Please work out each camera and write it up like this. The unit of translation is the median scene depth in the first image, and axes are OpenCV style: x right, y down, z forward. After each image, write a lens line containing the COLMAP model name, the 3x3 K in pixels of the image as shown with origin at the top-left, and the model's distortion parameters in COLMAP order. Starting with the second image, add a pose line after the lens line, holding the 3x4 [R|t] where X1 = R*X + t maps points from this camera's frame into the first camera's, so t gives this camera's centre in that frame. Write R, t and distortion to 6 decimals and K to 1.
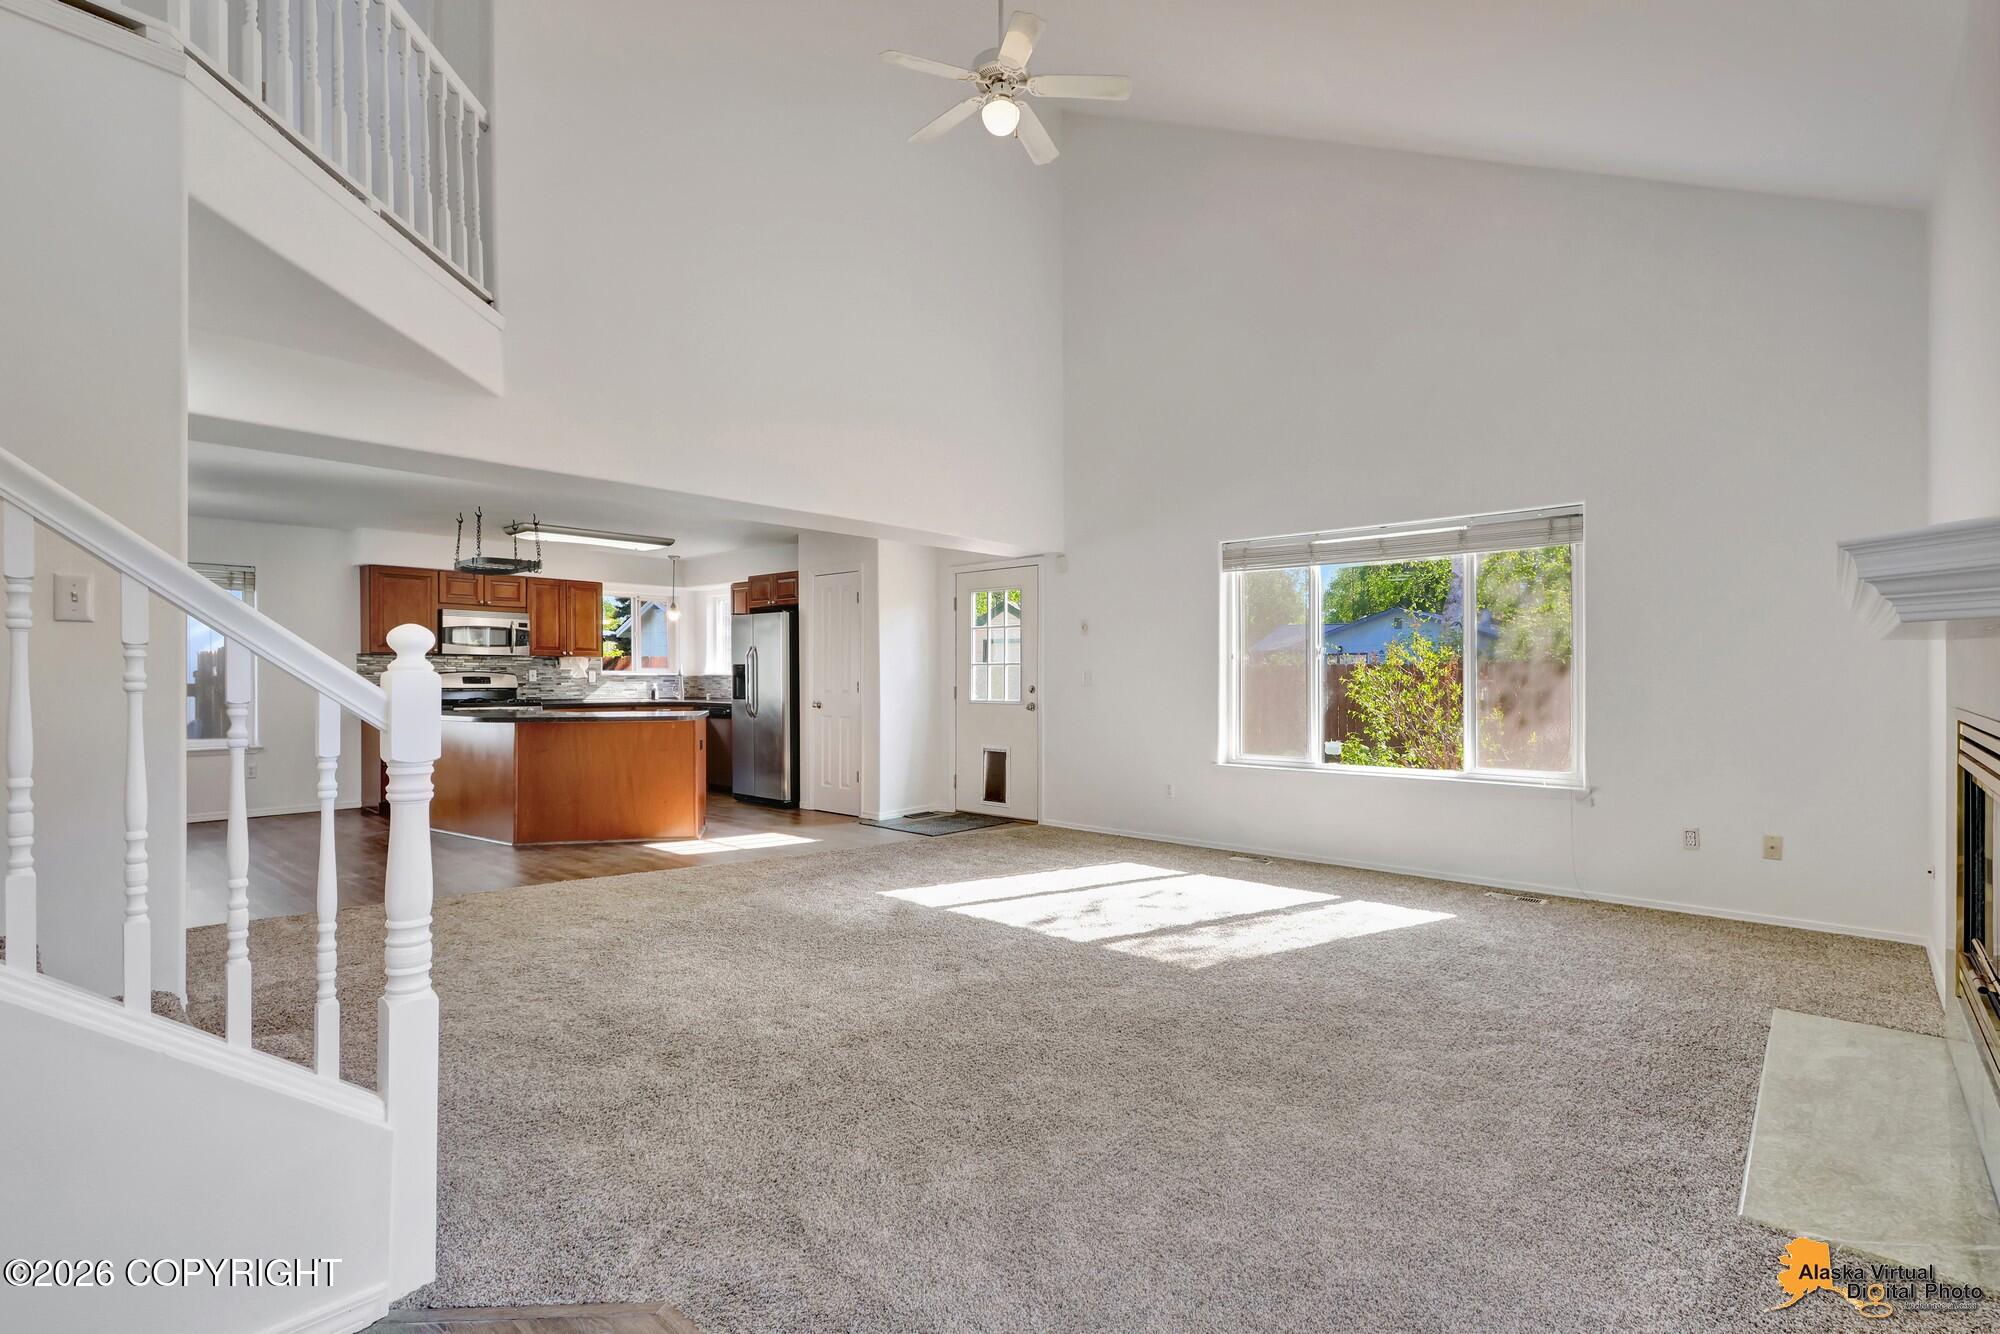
lens RADIAL K [[932.6, 0, 993.1], [0, 932.6, 687.0], [0, 0, 1]] dist [-0.000137, -0.002636]
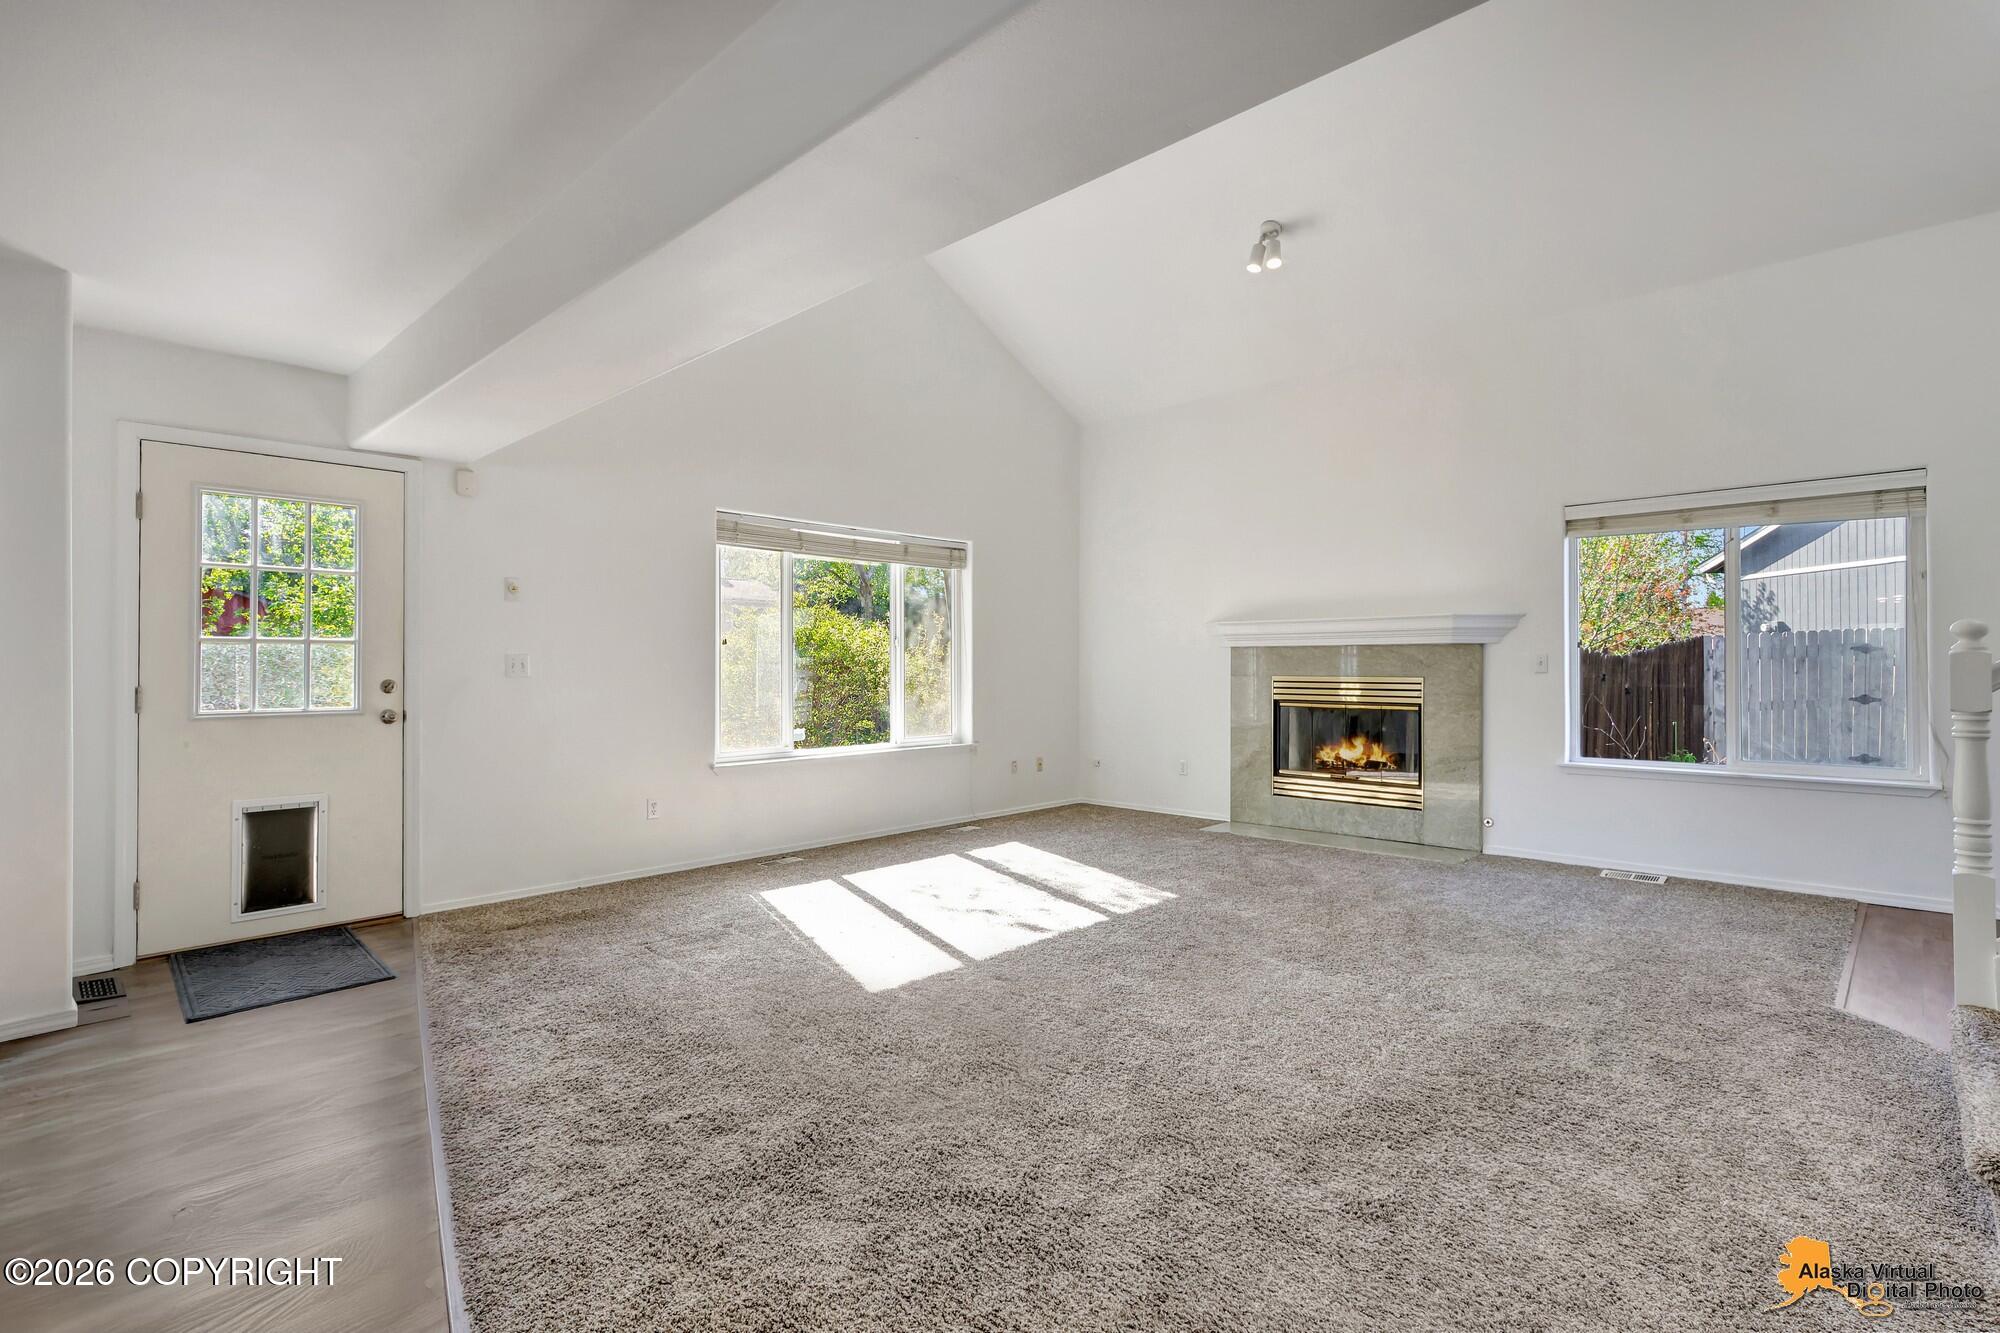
lens RADIAL K [[932.6, 0, 996.2], [0, 932.6, 662.1], [0, 0, 1]] dist [-0.000137, -0.002636]
pose [[0.029060, 0.002767, 0.999574, -0.467946], [0.013982, 0.999897, -0.003174, -0.004885], [-0.999480, 0.014068, 0.029018, 0.540752]]
